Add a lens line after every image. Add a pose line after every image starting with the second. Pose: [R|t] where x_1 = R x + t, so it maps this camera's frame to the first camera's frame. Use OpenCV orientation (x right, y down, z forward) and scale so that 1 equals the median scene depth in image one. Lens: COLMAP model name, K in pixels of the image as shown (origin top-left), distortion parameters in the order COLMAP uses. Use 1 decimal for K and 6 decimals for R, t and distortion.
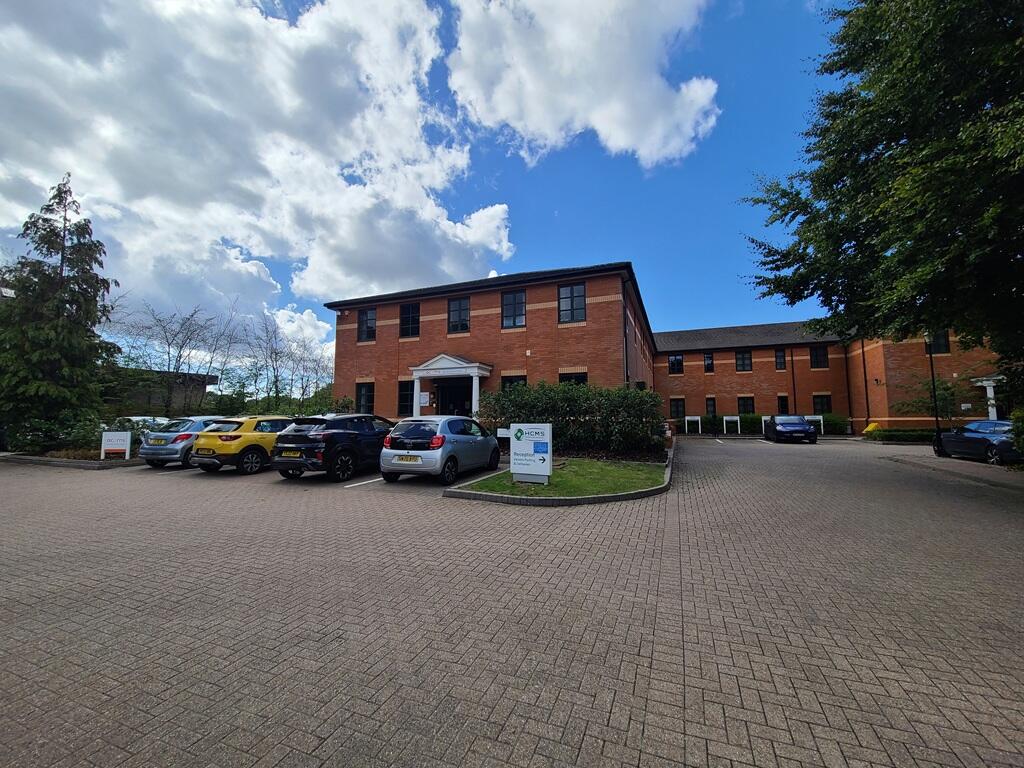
lens RADIAL K [[441.0, 0, 503.2], [0, 441.0, 370.0], [0, 0, 1]] dist [-0.011442, 0.003667]
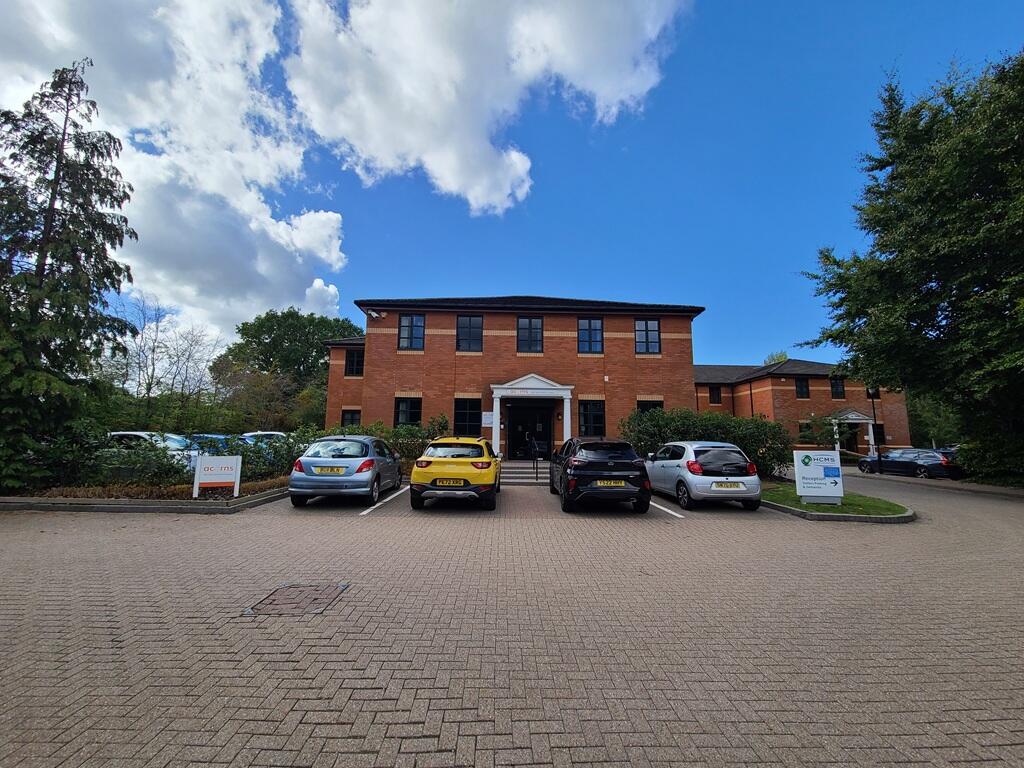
lens RADIAL K [[441.0, 0, 506.9], [0, 441.0, 362.2], [0, 0, 1]] dist [-0.011442, 0.003667]
pose [[0.914880, 0.086341, 0.394386, -0.576984], [-0.060352, 0.995136, -0.077857, 0.017772], [-0.399190, 0.047428, 0.915641, 0.150091]]
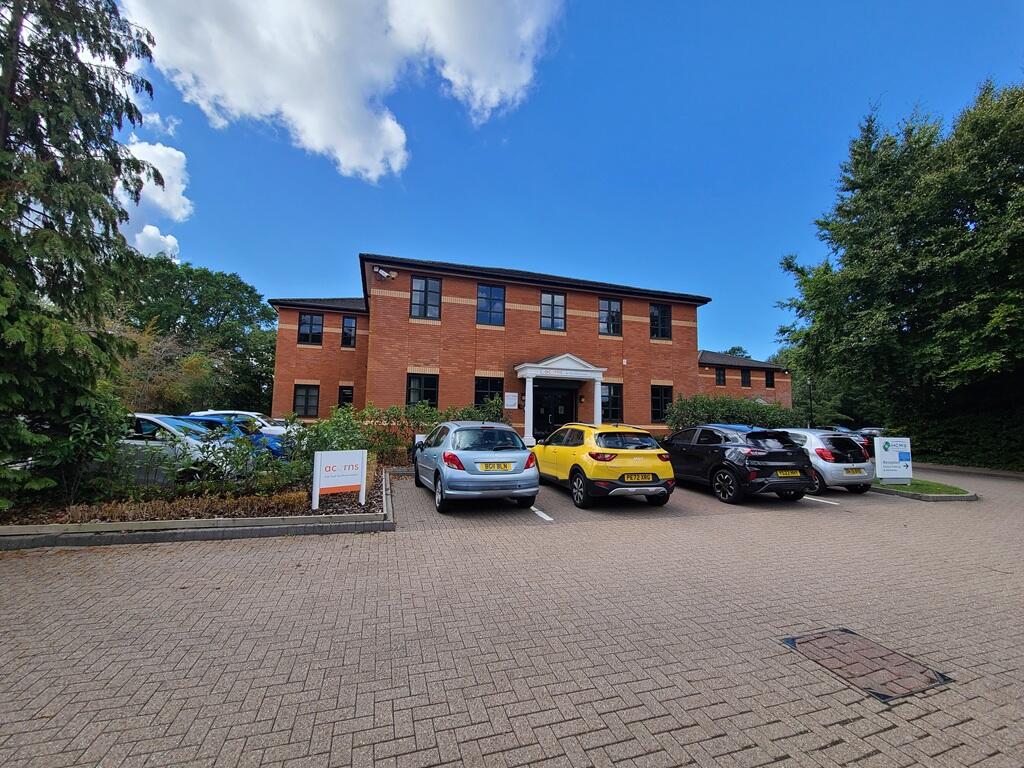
lens RADIAL K [[441.0, 0, 522.0], [0, 441.0, 372.7], [0, 0, 1]] dist [-0.011442, 0.003667]
pose [[0.758395, 0.089565, 0.645612, -0.801036], [-0.095006, 0.995125, -0.026449, 0.036300], [-0.644834, -0.041278, 0.763207, 0.376668]]
